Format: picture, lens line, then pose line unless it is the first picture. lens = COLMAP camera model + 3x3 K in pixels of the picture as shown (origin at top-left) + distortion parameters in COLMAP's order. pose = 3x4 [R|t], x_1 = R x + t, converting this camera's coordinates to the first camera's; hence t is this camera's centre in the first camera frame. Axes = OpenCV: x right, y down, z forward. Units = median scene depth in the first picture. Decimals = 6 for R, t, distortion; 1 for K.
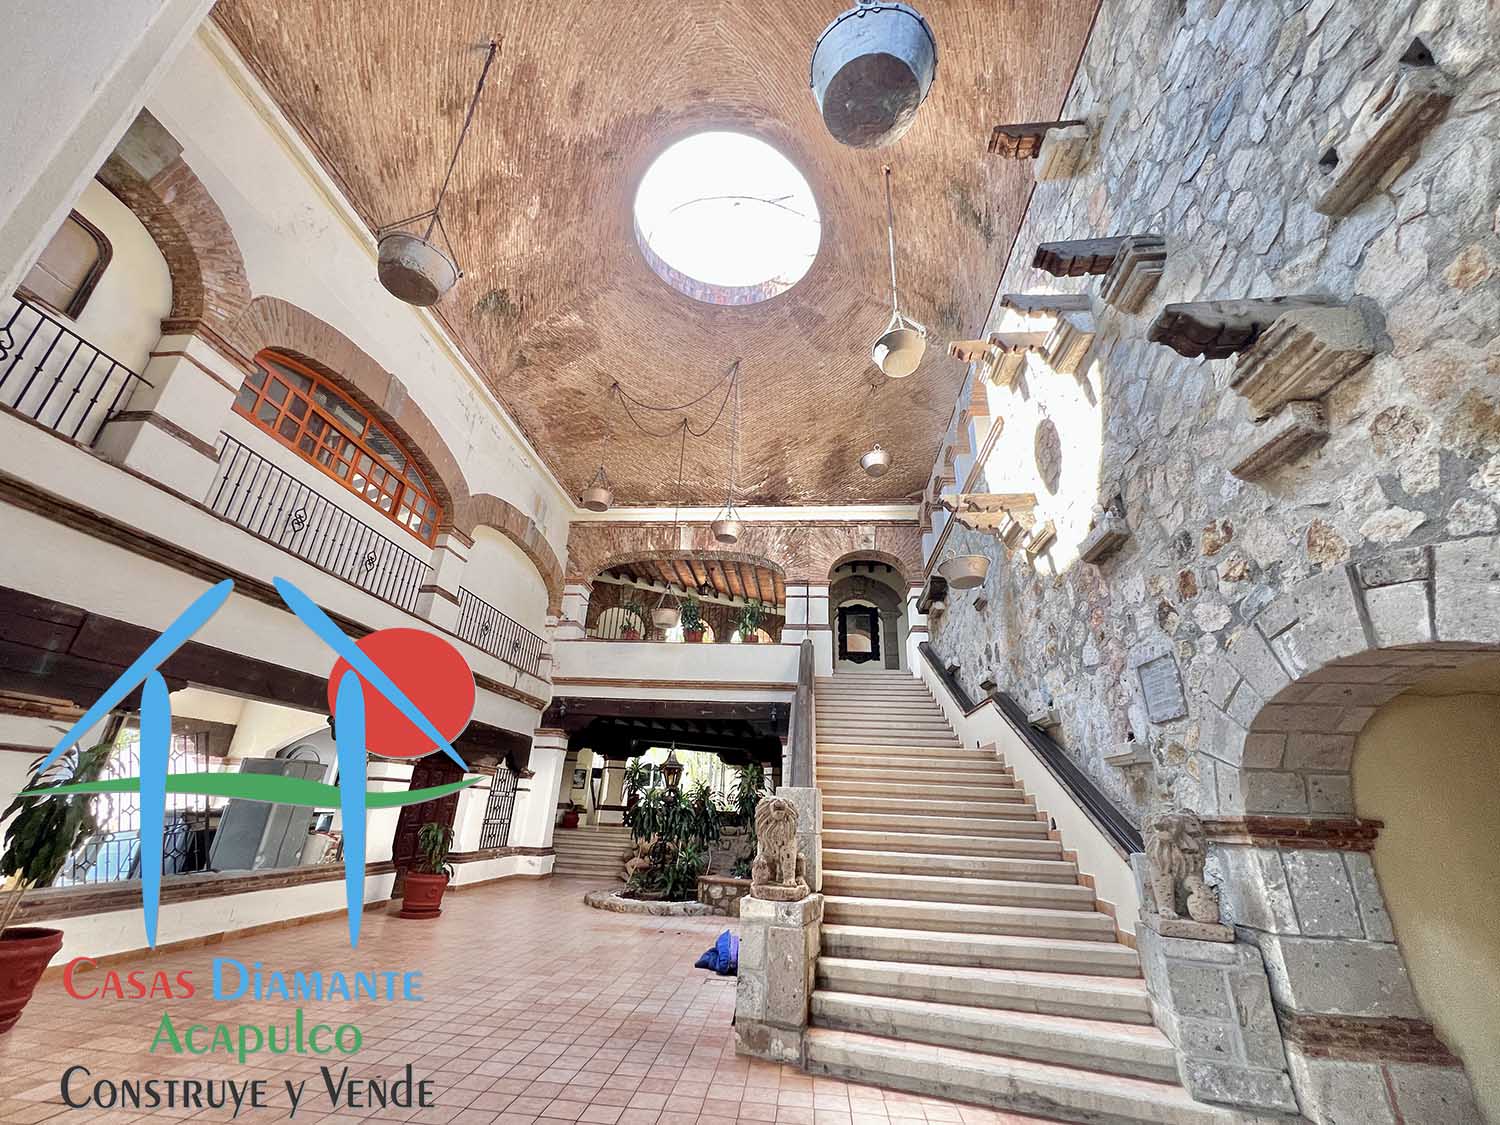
lens RADIAL K [[600.8, 0, 746.9], [0, 600.8, 561.4], [0, 0, 1]] dist [-0.002119, 0.000442]
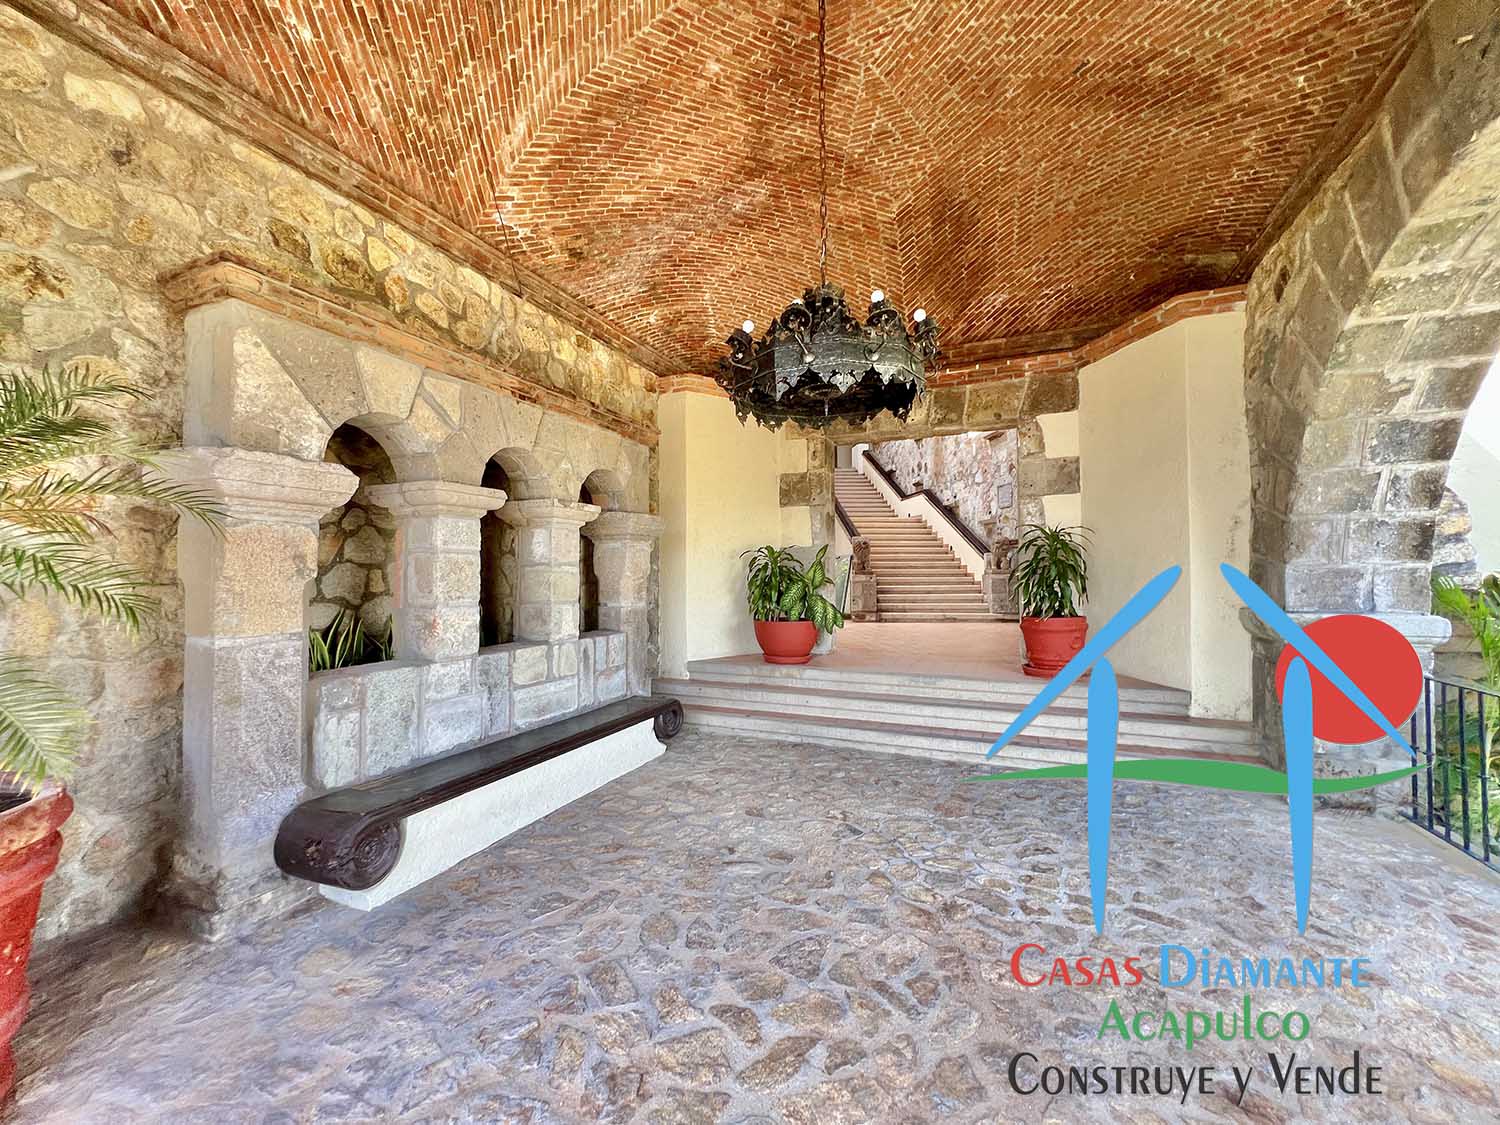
lens RADIAL K [[600.8, 0, 746.9], [0, 600.8, 561.4], [0, 0, 1]] dist [-0.002119, 0.000442]
pose [[0.977153, -0.043215, 0.208098, -0.672656], [-0.036680, 0.930130, 0.365395, -0.304075], [-0.209349, -0.364680, 0.907294, -0.867884]]
